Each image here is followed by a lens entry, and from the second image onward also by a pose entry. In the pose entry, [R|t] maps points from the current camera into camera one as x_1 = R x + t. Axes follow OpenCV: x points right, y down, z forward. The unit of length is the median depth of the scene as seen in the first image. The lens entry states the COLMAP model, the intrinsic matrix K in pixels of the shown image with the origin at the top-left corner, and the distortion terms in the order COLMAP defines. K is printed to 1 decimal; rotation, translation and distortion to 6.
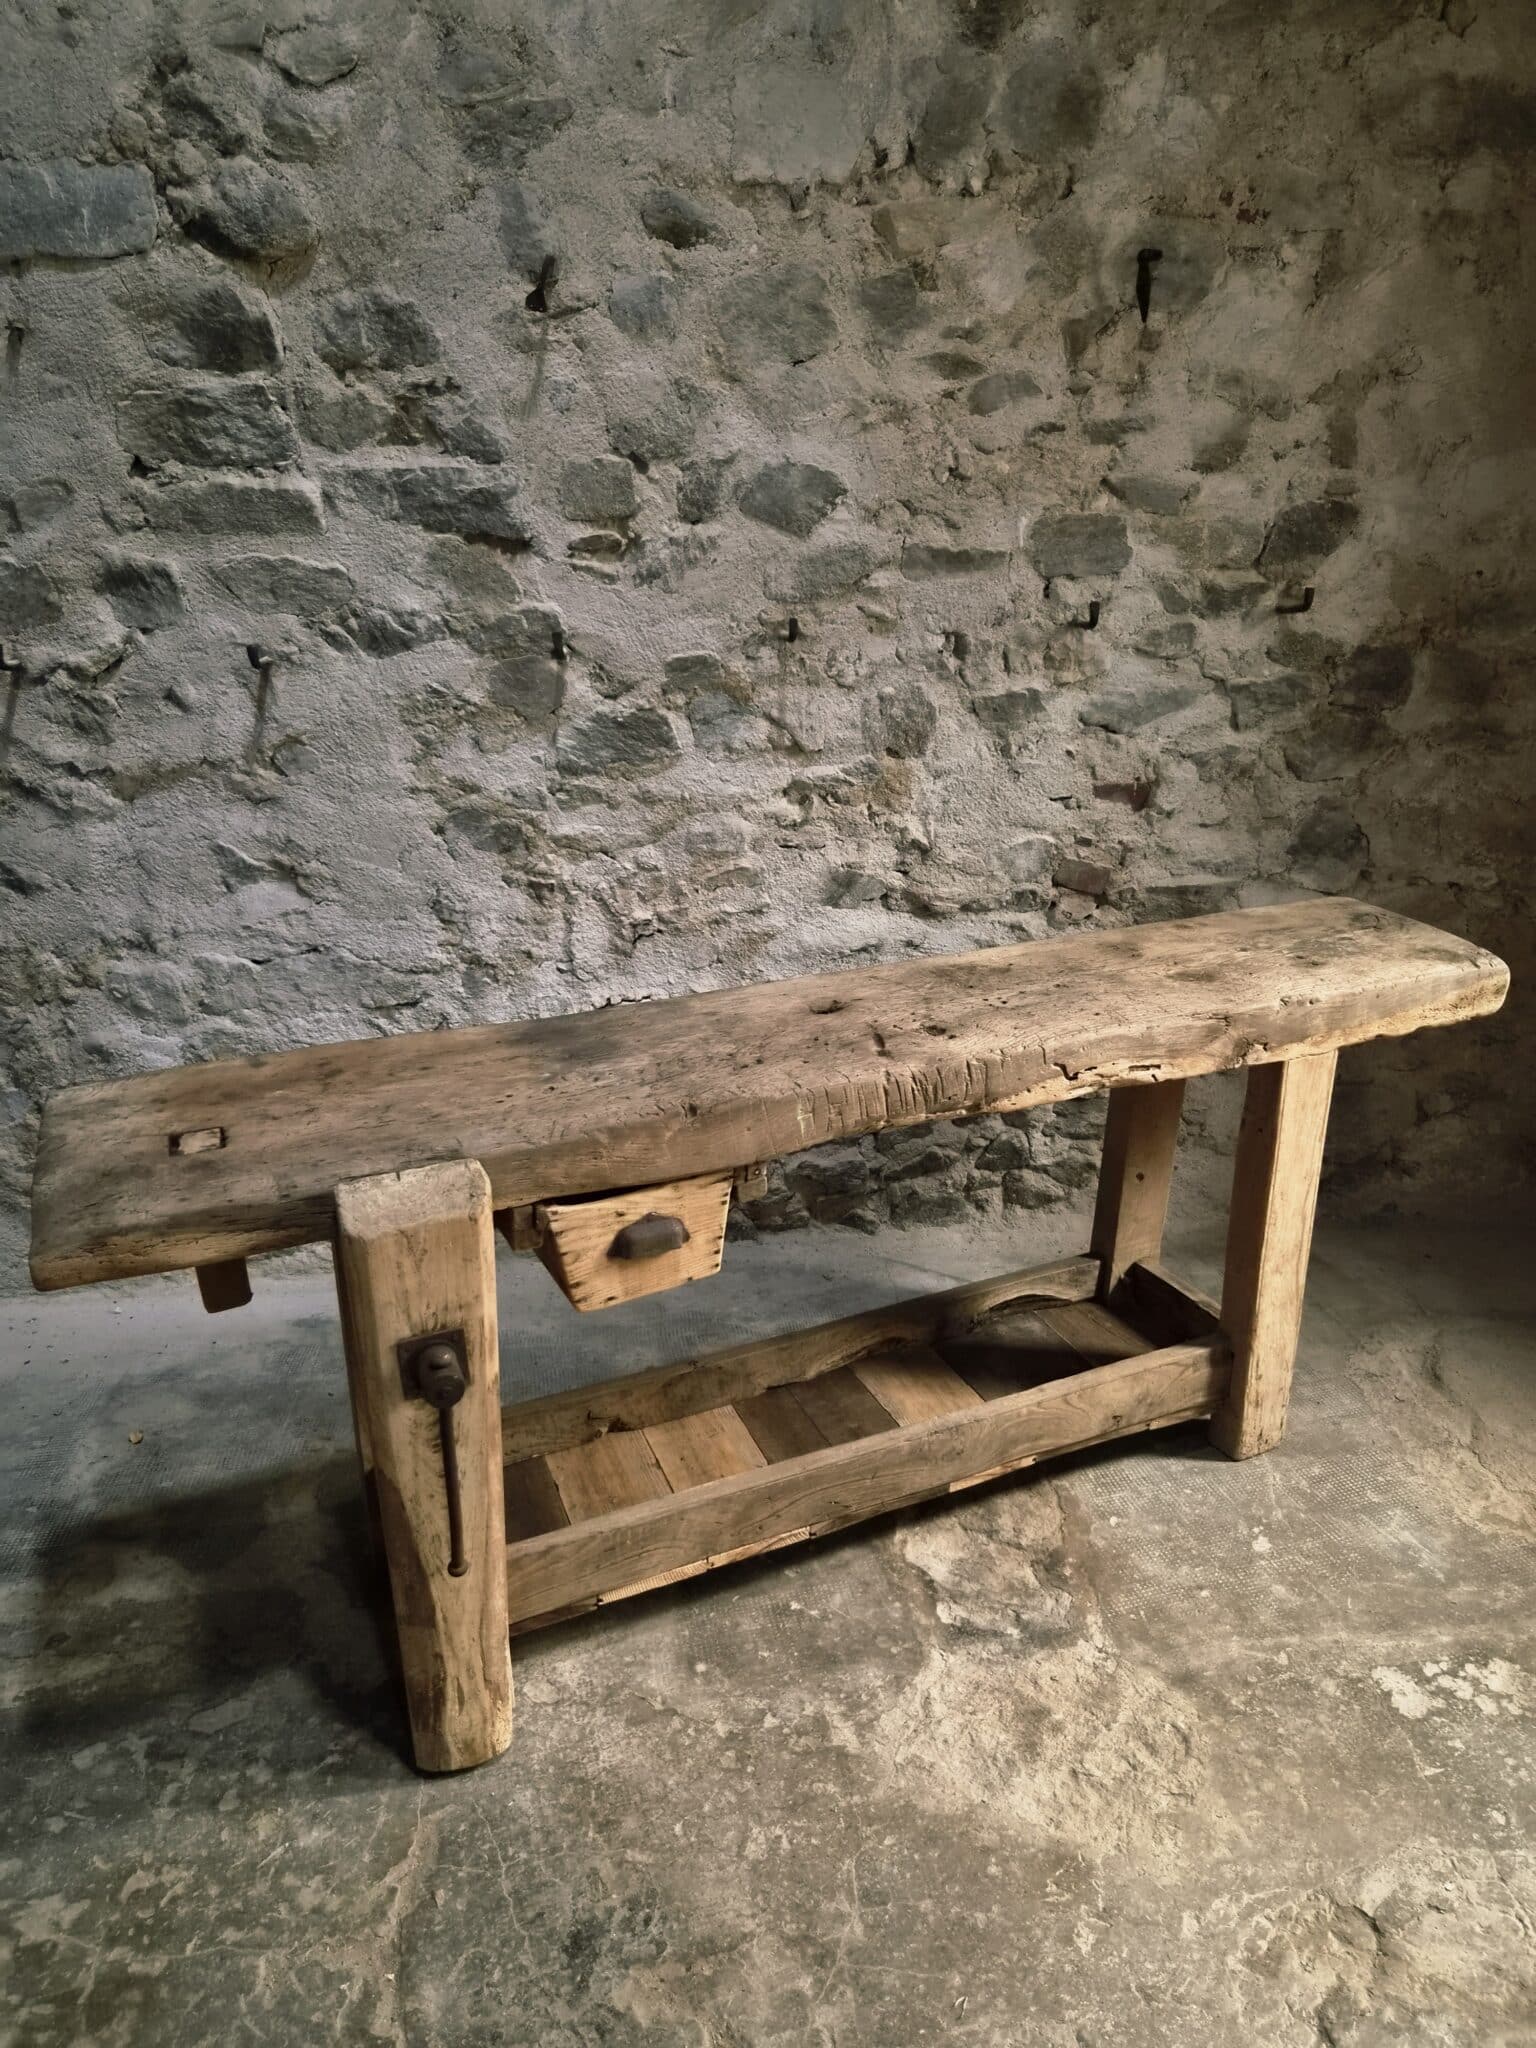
lens RADIAL K [[1381.8, 0, 758.2], [0, 1381.8, 1012.3], [0, 0, 1]] dist [0.070486, -0.056730]
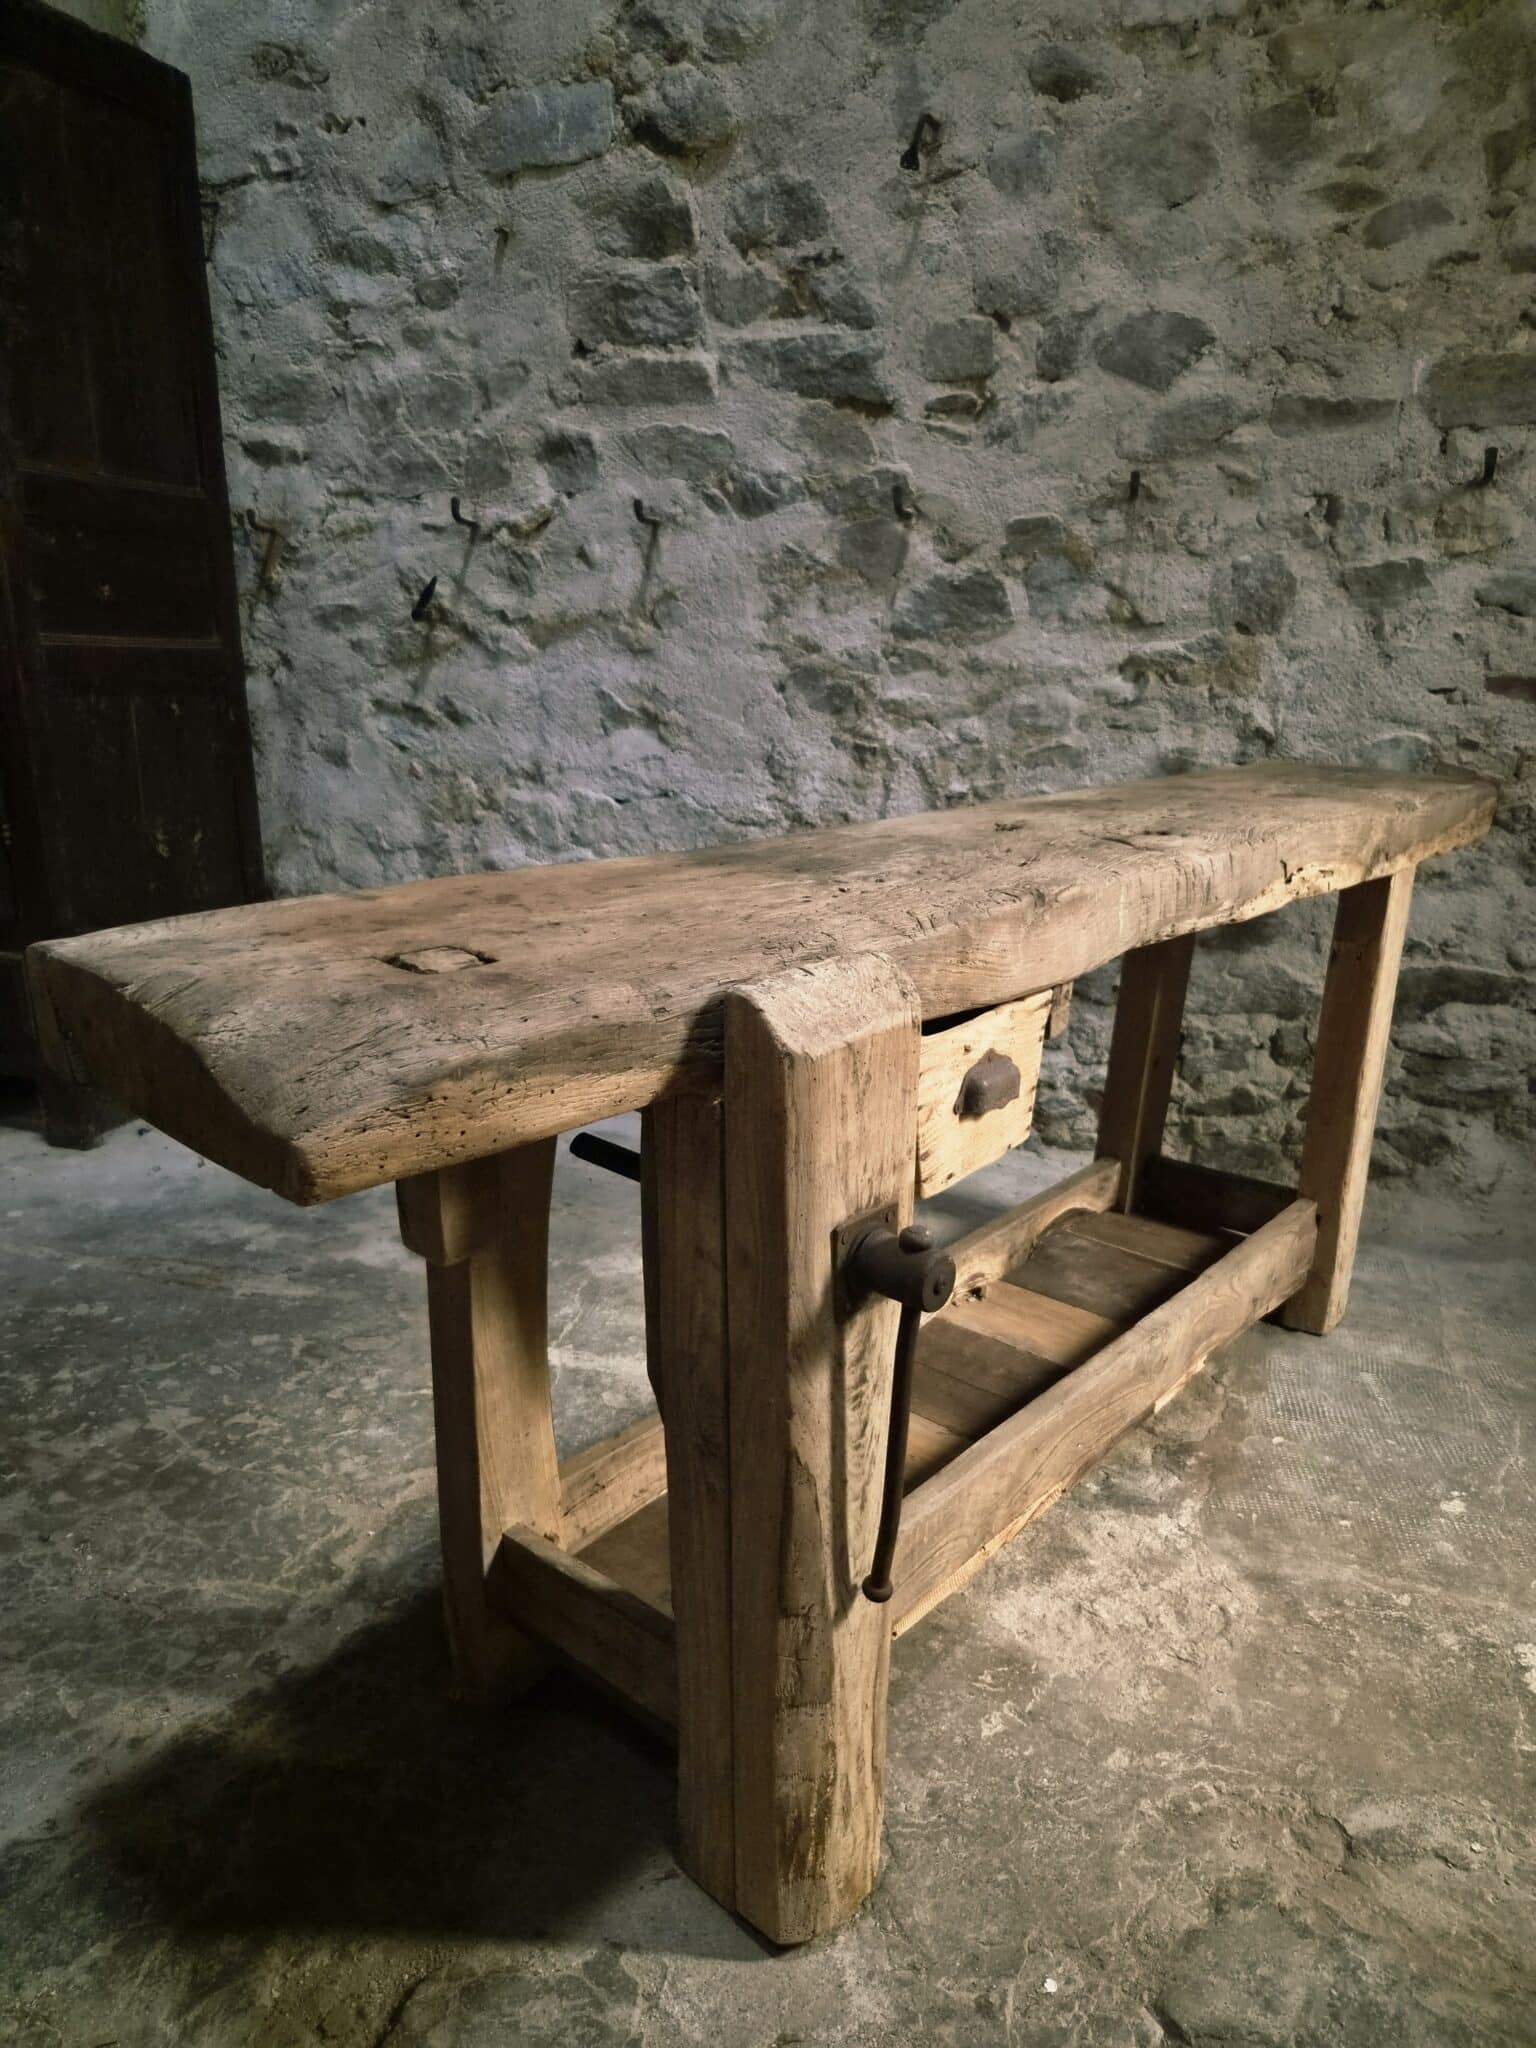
lens RADIAL K [[1392.3, 0, 771.4], [0, 1392.3, 1028.1], [0, 0, 1]] dist [0.057633, -0.048392]
pose [[0.900167, 0.145541, -0.410509, 0.245841], [-0.175106, 0.983922, -0.035136, 0.167797], [0.398795, 0.103511, 0.911179, 0.051916]]
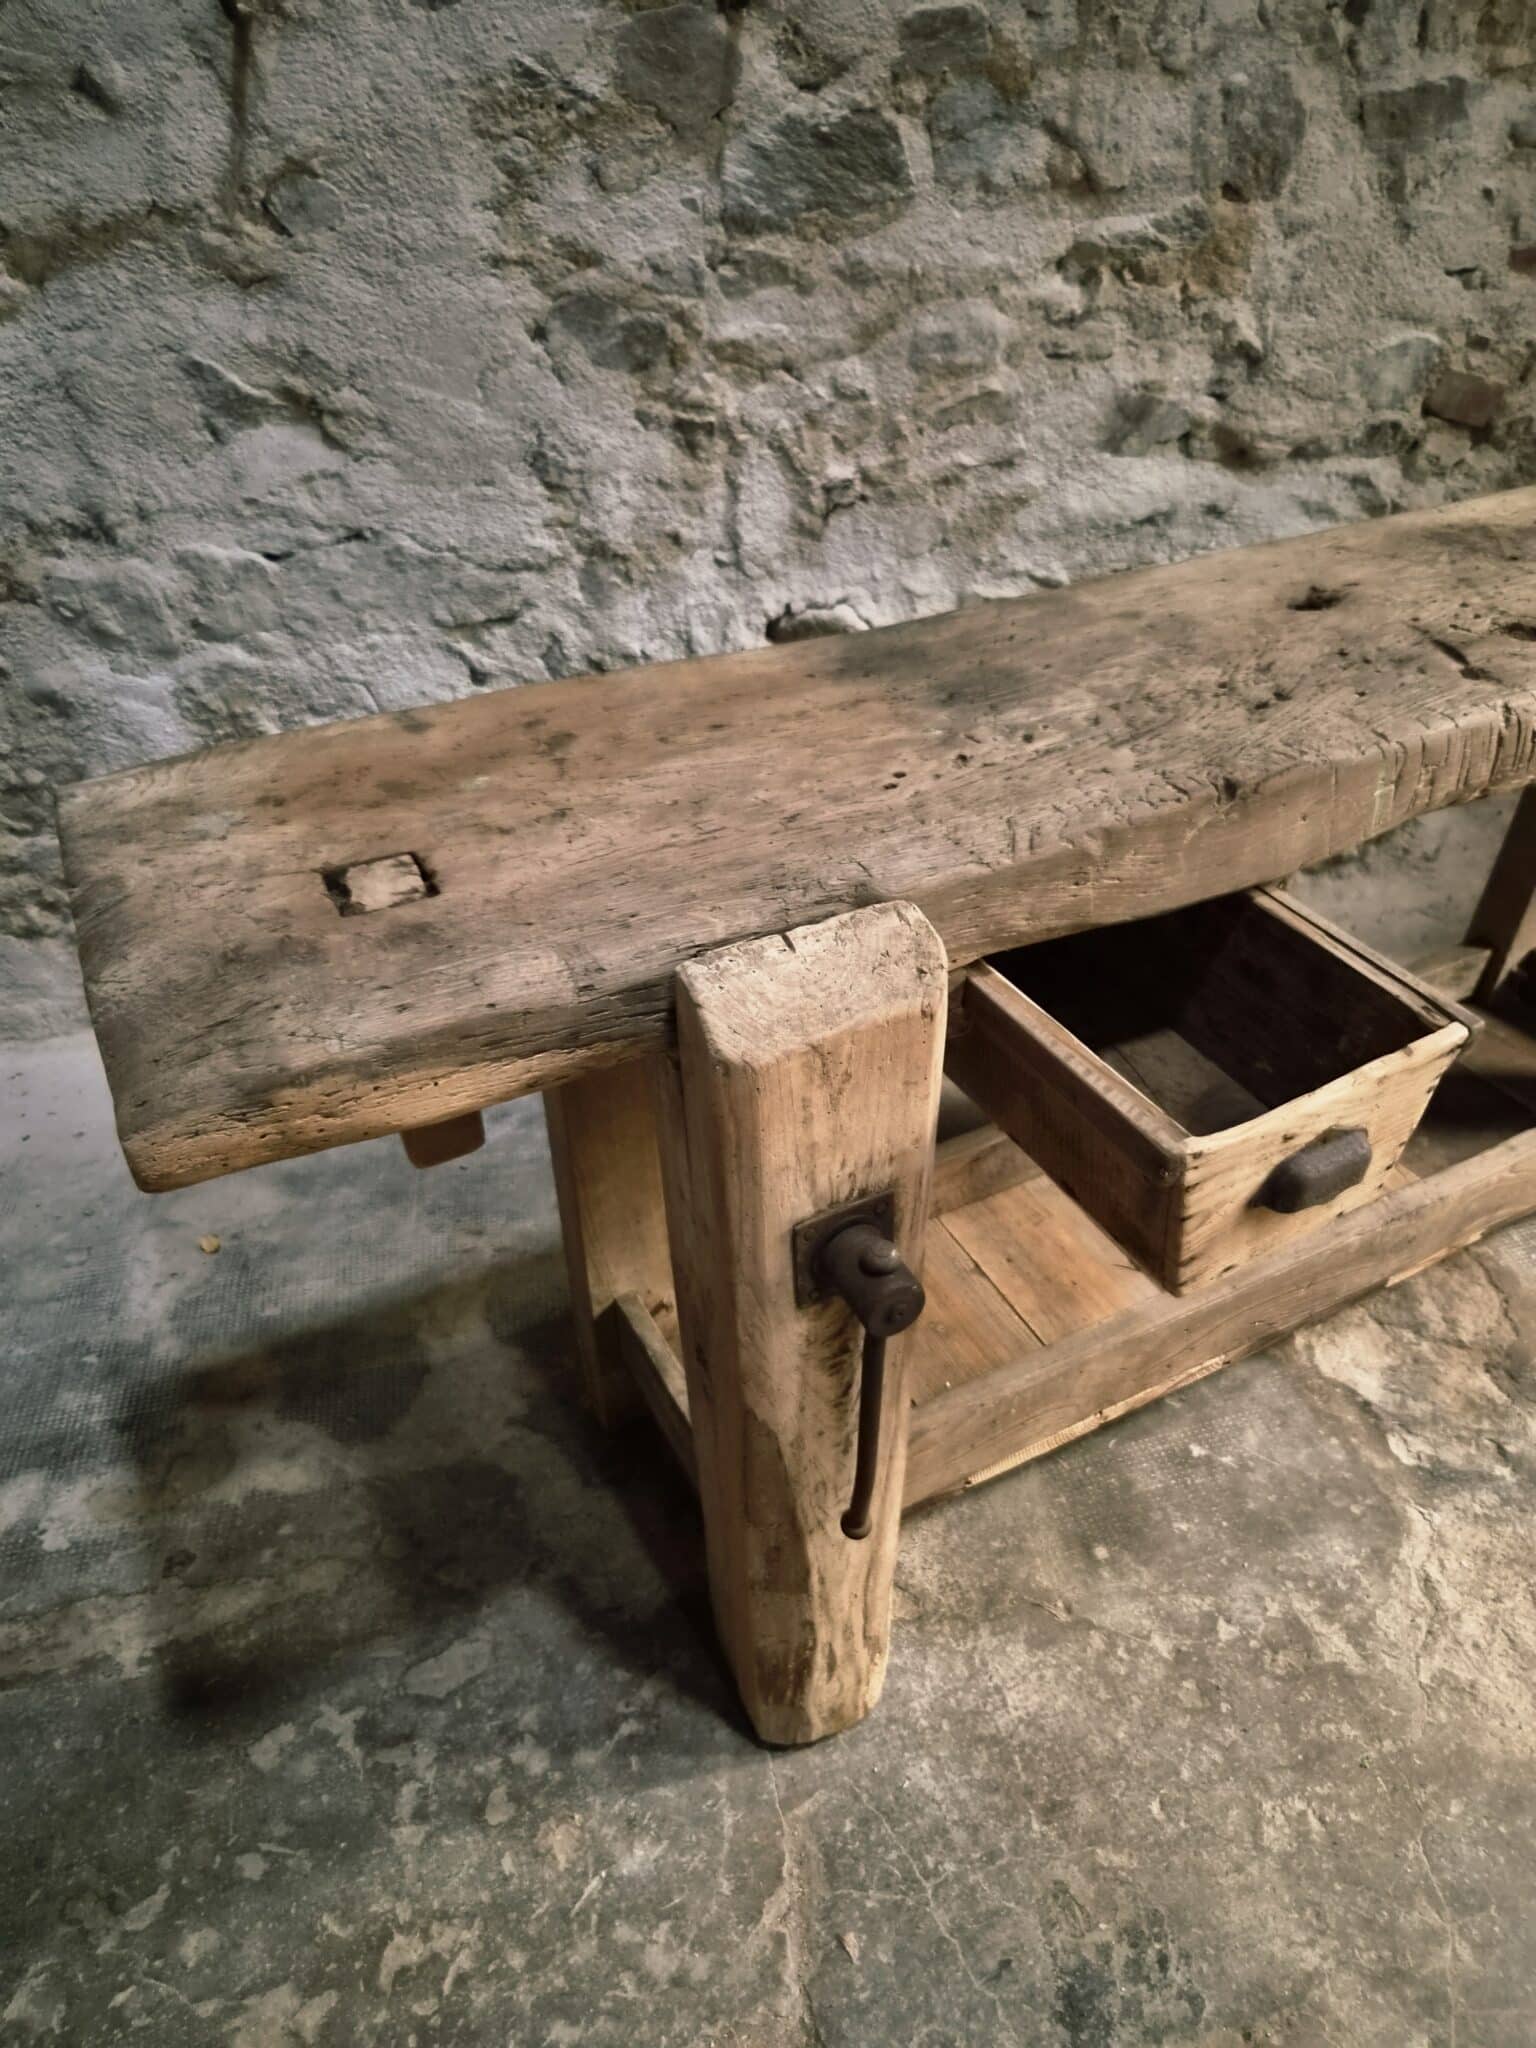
lens RADIAL K [[1398.7, 0, 793.0], [0, 1398.7, 1023.5], [0, 0, 1]] dist [0.054777, -0.046962]
pose [[0.996423, -0.046004, 0.070883, -0.177770], [0.025152, 0.962263, 0.270955, 0.001709], [-0.080673, -0.268203, 0.959979, 0.285445]]
